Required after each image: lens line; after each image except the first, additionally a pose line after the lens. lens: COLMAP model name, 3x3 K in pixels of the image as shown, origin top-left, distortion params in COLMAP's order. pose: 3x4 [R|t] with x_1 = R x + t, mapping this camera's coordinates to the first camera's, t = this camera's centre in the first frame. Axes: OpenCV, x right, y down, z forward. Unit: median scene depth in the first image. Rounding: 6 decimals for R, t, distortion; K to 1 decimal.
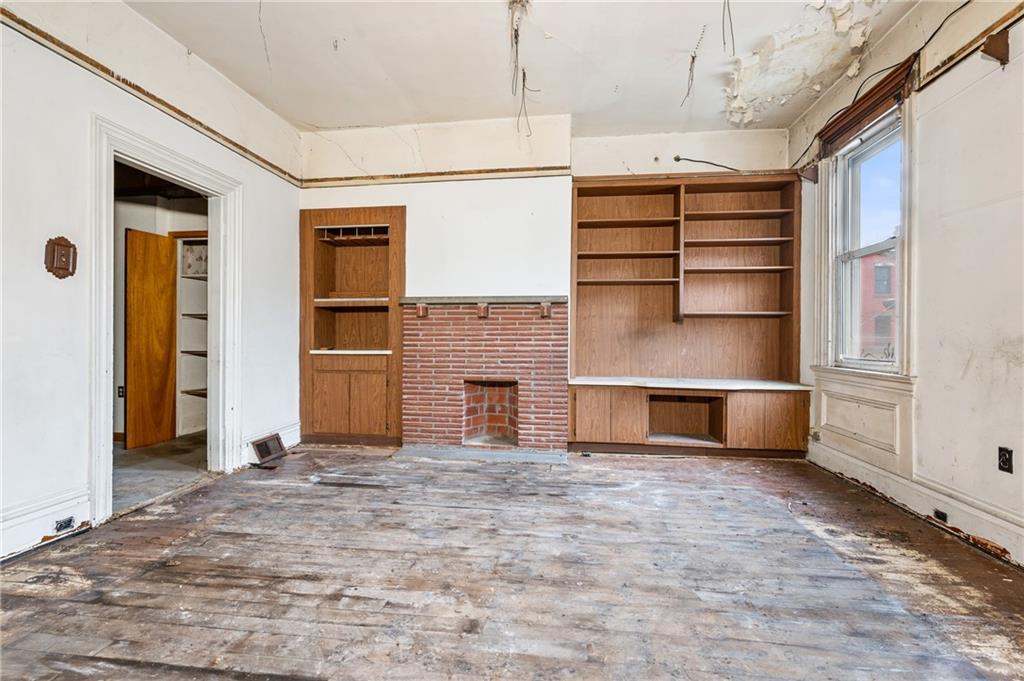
lens RADIAL K [[445.9, 0, 513.1], [0, 445.9, 339.6], [0, 0, 1]] dist [-0.004380, -0.000086]
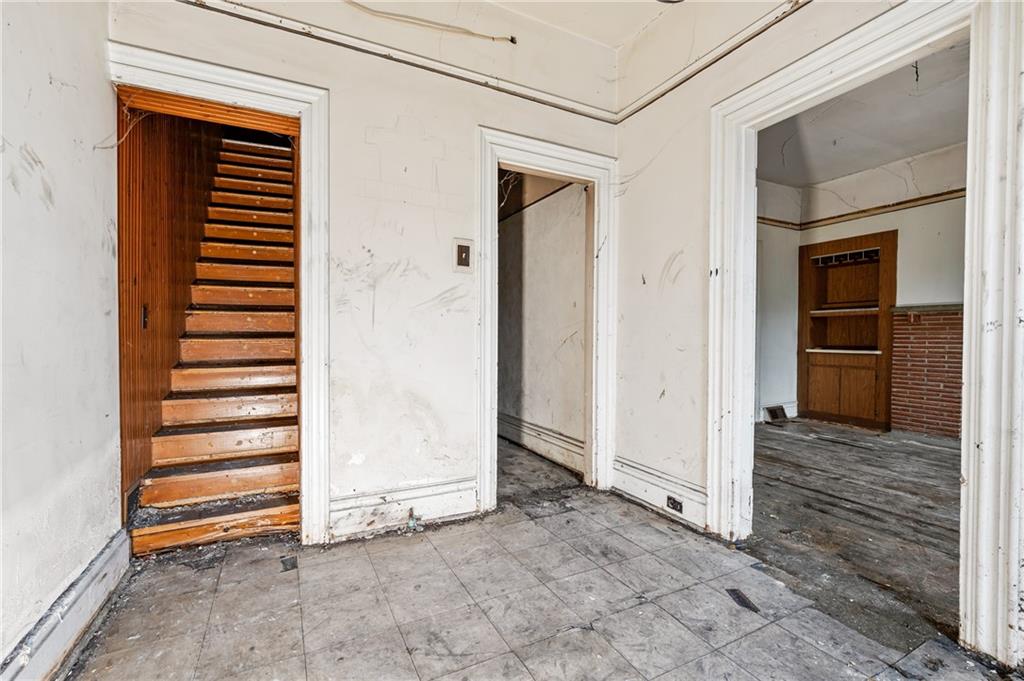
lens RADIAL K [[445.9, 0, 509.8], [0, 445.9, 343.1], [0, 0, 1]] dist [-0.004380, -0.000086]
pose [[0.561592, 0.011834, -0.827329, 0.162416], [-0.006818, 0.999930, 0.009674, -0.001824], [0.827386, 0.000208, 0.561634, -0.522099]]
